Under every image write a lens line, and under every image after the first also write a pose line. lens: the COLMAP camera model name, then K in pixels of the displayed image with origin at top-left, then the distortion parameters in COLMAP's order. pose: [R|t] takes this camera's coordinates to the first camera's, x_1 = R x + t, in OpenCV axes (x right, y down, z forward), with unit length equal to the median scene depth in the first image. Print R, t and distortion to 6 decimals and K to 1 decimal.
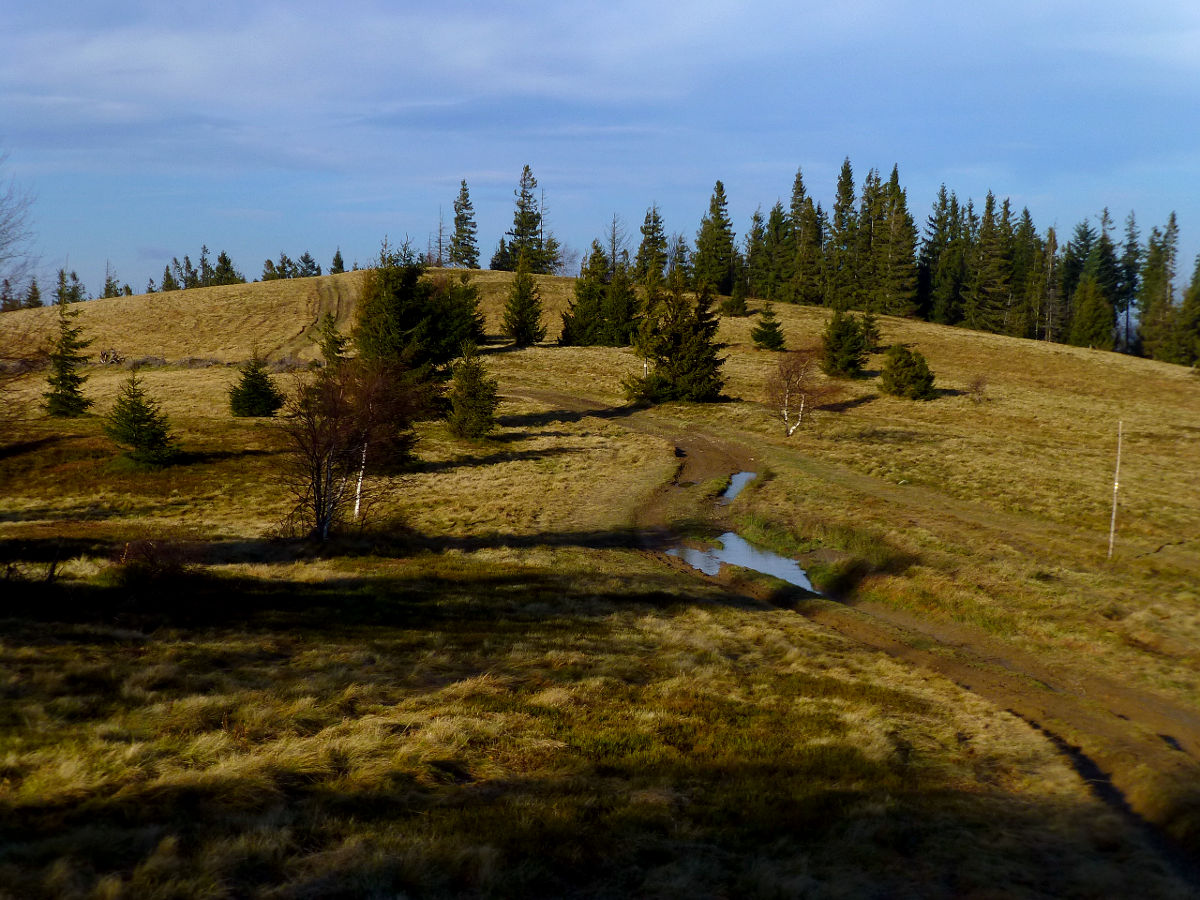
lens RADIAL K [[2167.9, 0, 600.0], [0, 2167.9, 449.5], [0, 0, 1]] dist [-0.000903, 0.000000]
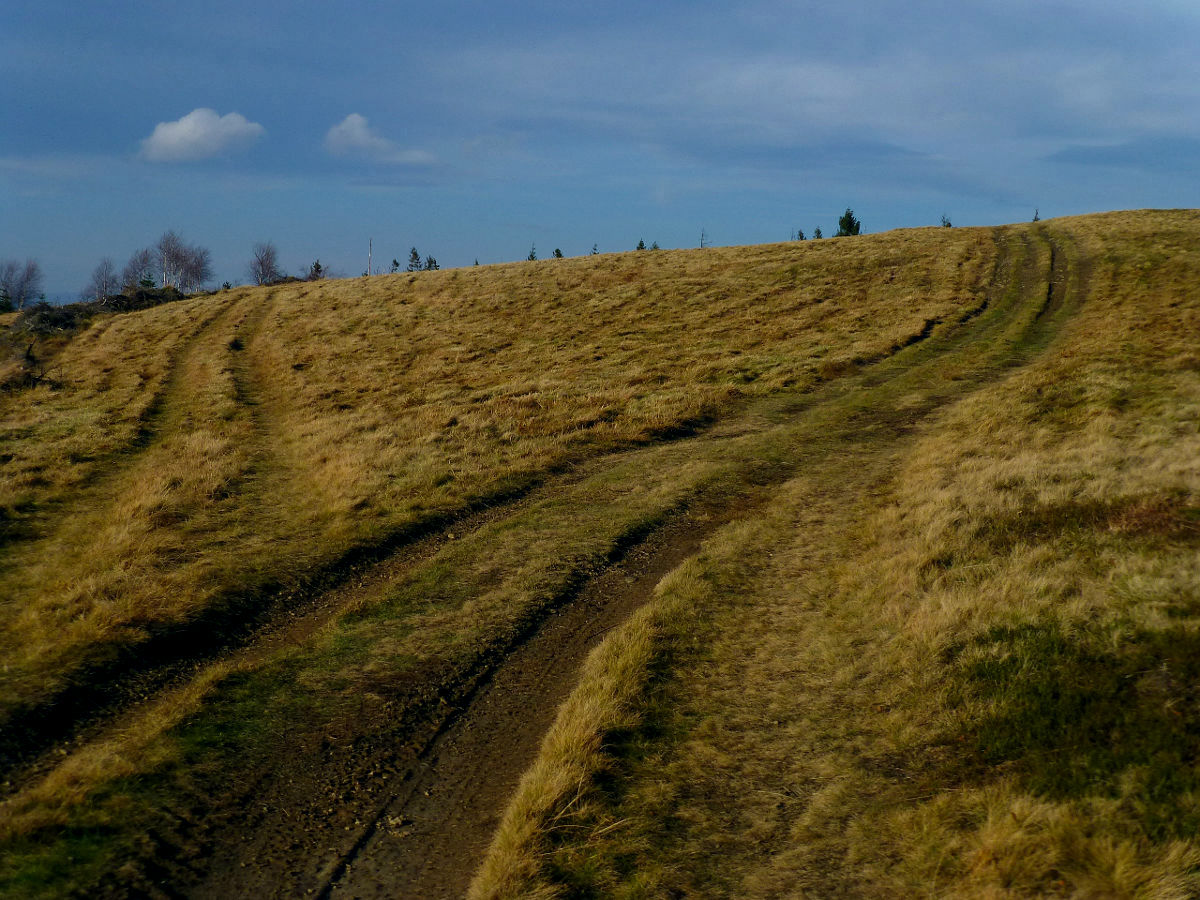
lens RADIAL K [[2028.0, 0, 600.0], [0, 2028.0, 450.0], [0, 0, 1]] dist [-0.007546, 0.000000]
pose [[0.947605, 0.064707, -0.312822, -0.086066], [-0.064987, 0.997840, 0.009541, -0.036387], [0.312764, 0.011288, 0.949764, 0.671807]]
